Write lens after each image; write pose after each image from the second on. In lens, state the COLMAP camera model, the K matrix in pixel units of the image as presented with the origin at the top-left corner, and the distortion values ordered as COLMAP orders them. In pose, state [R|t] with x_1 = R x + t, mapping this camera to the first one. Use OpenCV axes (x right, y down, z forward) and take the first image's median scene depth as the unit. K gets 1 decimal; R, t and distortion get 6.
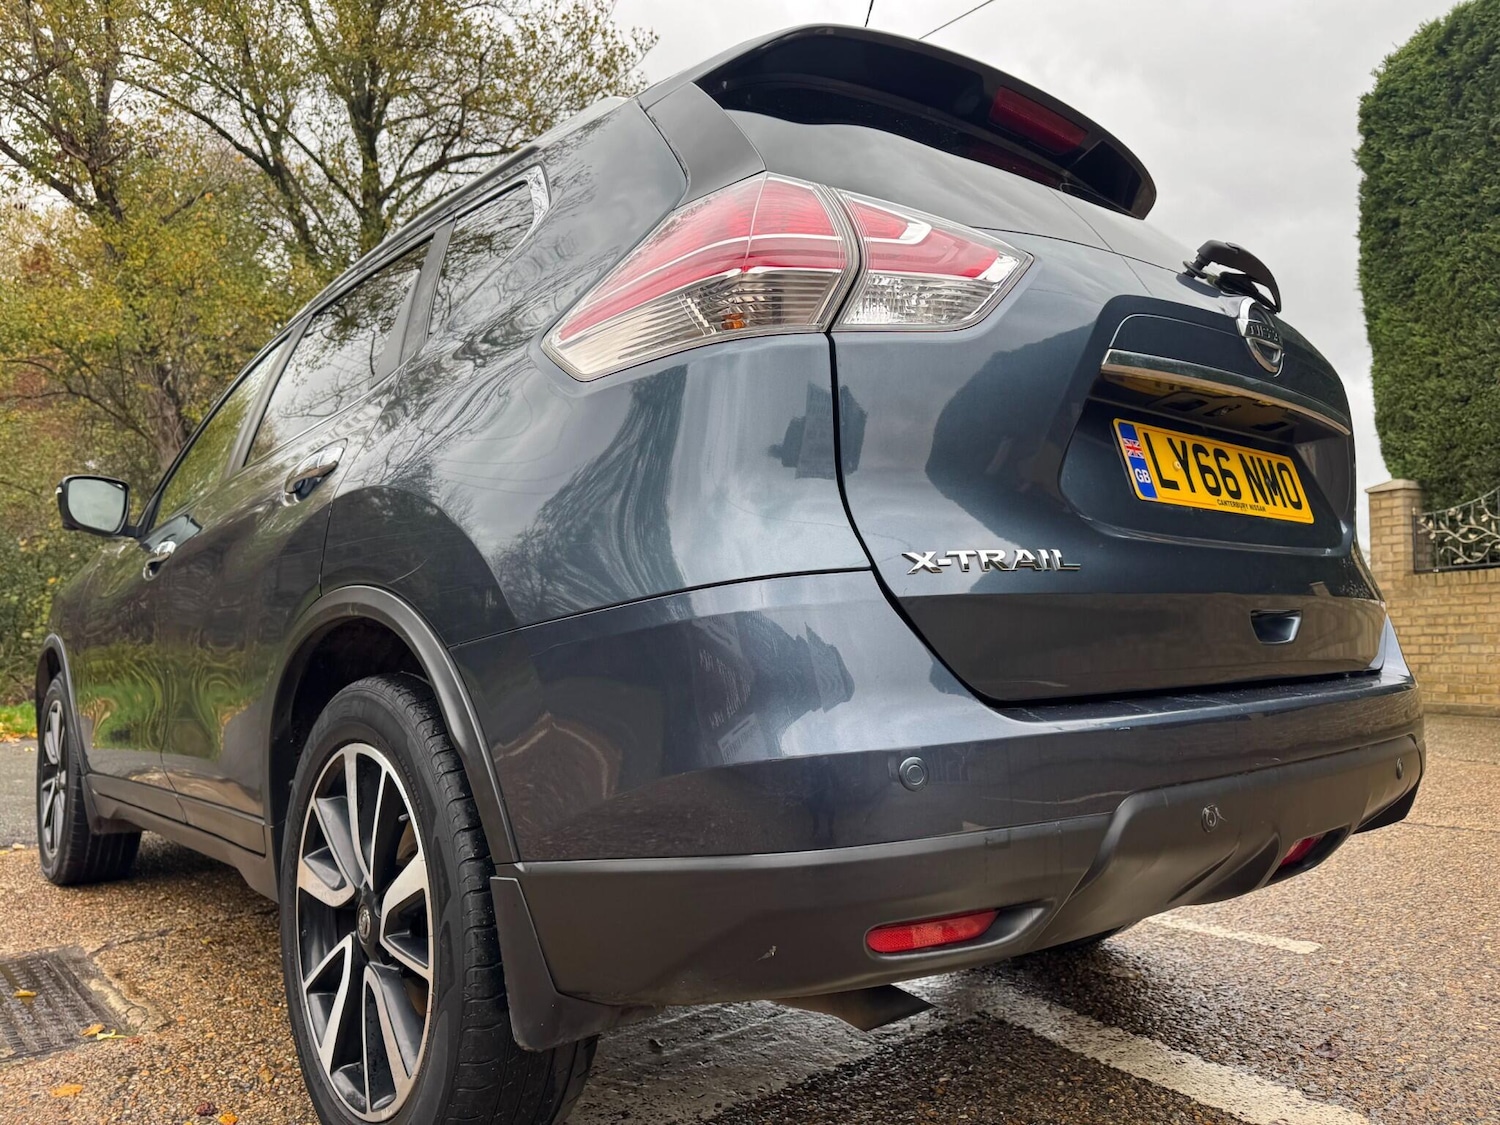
lens RADIAL K [[1088.9, 0, 750.0], [0, 1088.9, 562.5], [0, 0, 1]] dist [-0.031178, 0.036679]
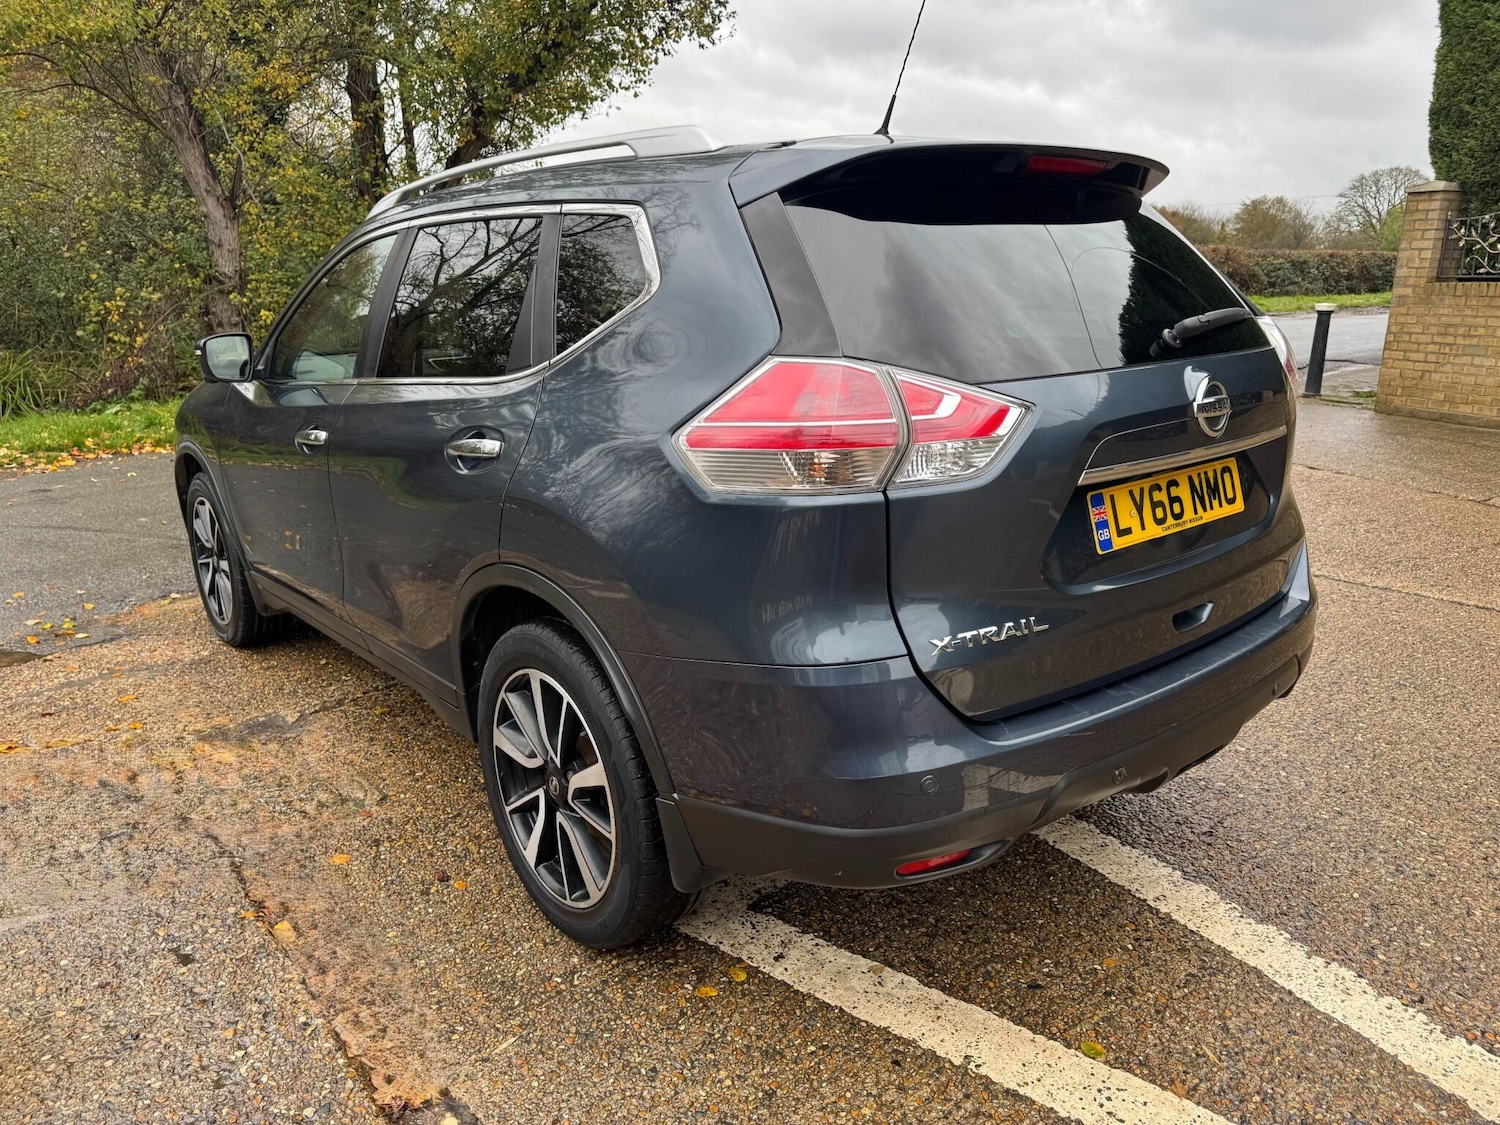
lens RADIAL K [[1069.6, 0, 760.7], [0, 1069.6, 565.7], [0, 0, 1]] dist [0.038187, -0.039049]
pose [[0.999973, 0.002588, -0.006884, -0.026355], [-0.000181, 0.944403, 0.328789, -0.180653], [0.007352, -0.328779, 0.944378, -0.118921]]
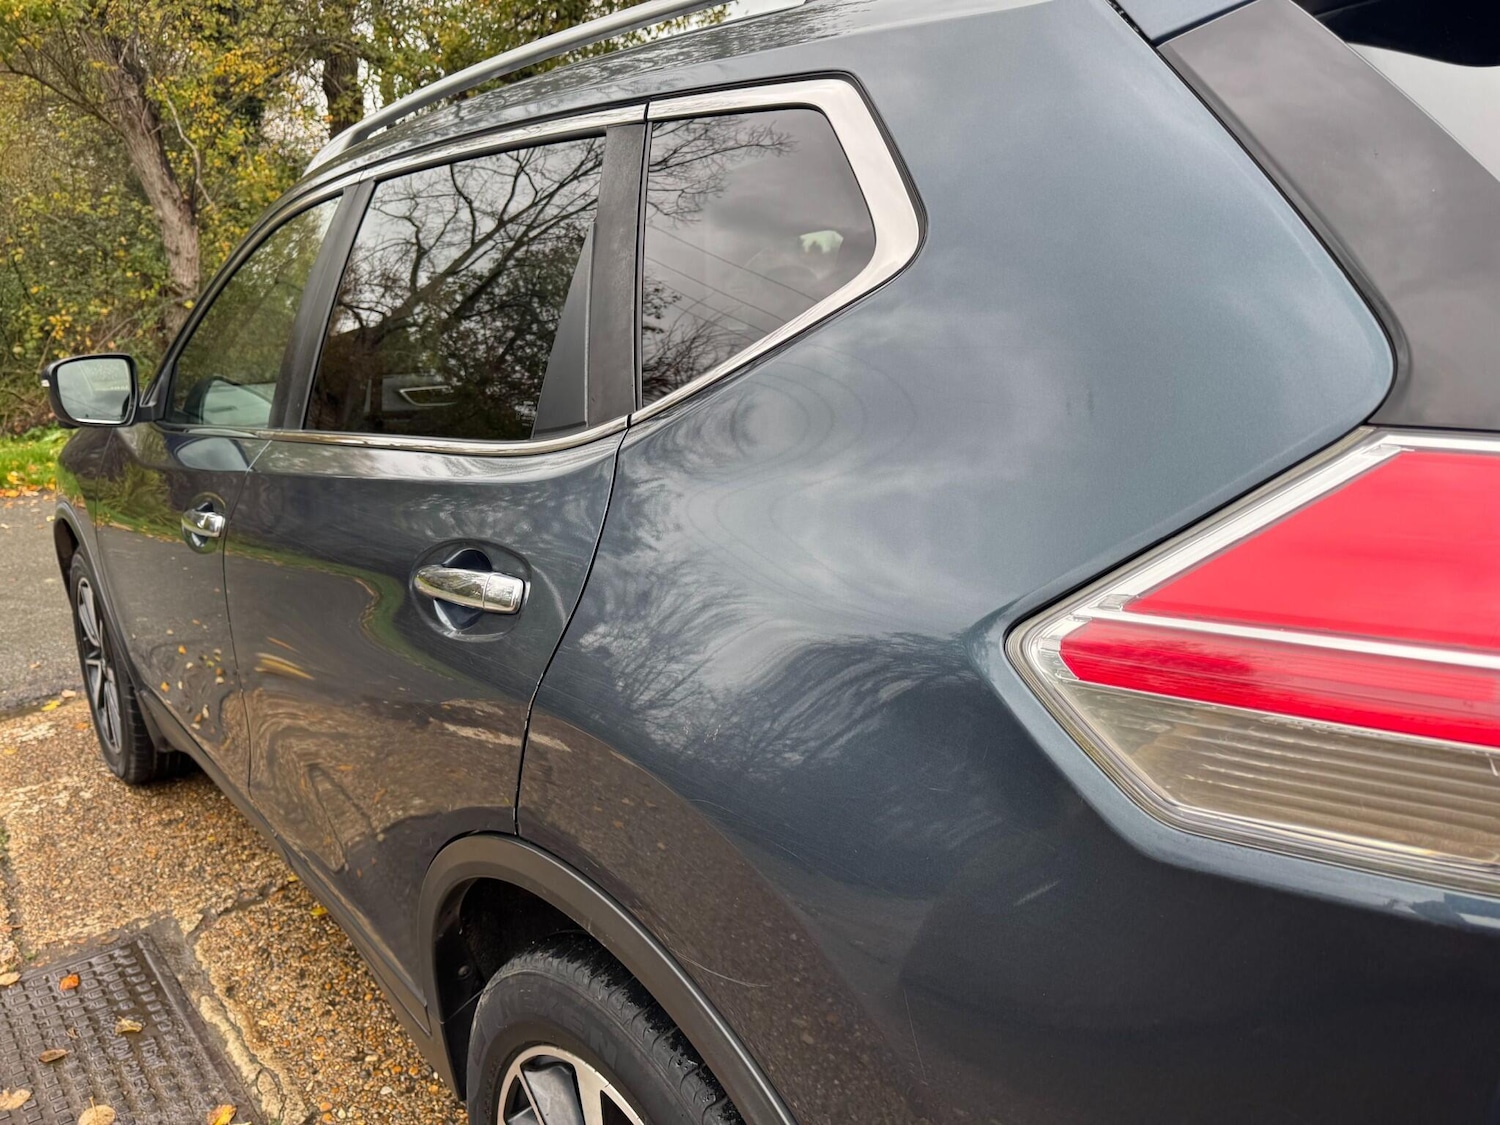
lens RADIAL K [[1077.7, 0, 743.6], [0, 1077.7, 560.5], [0, 0, 1]] dist [0.010162, -0.011835]
pose [[0.999967, 0.005231, -0.006280, -0.116187], [-0.003037, 0.951136, 0.308758, -0.144340], [0.007588, -0.308729, 0.951120, 0.196955]]
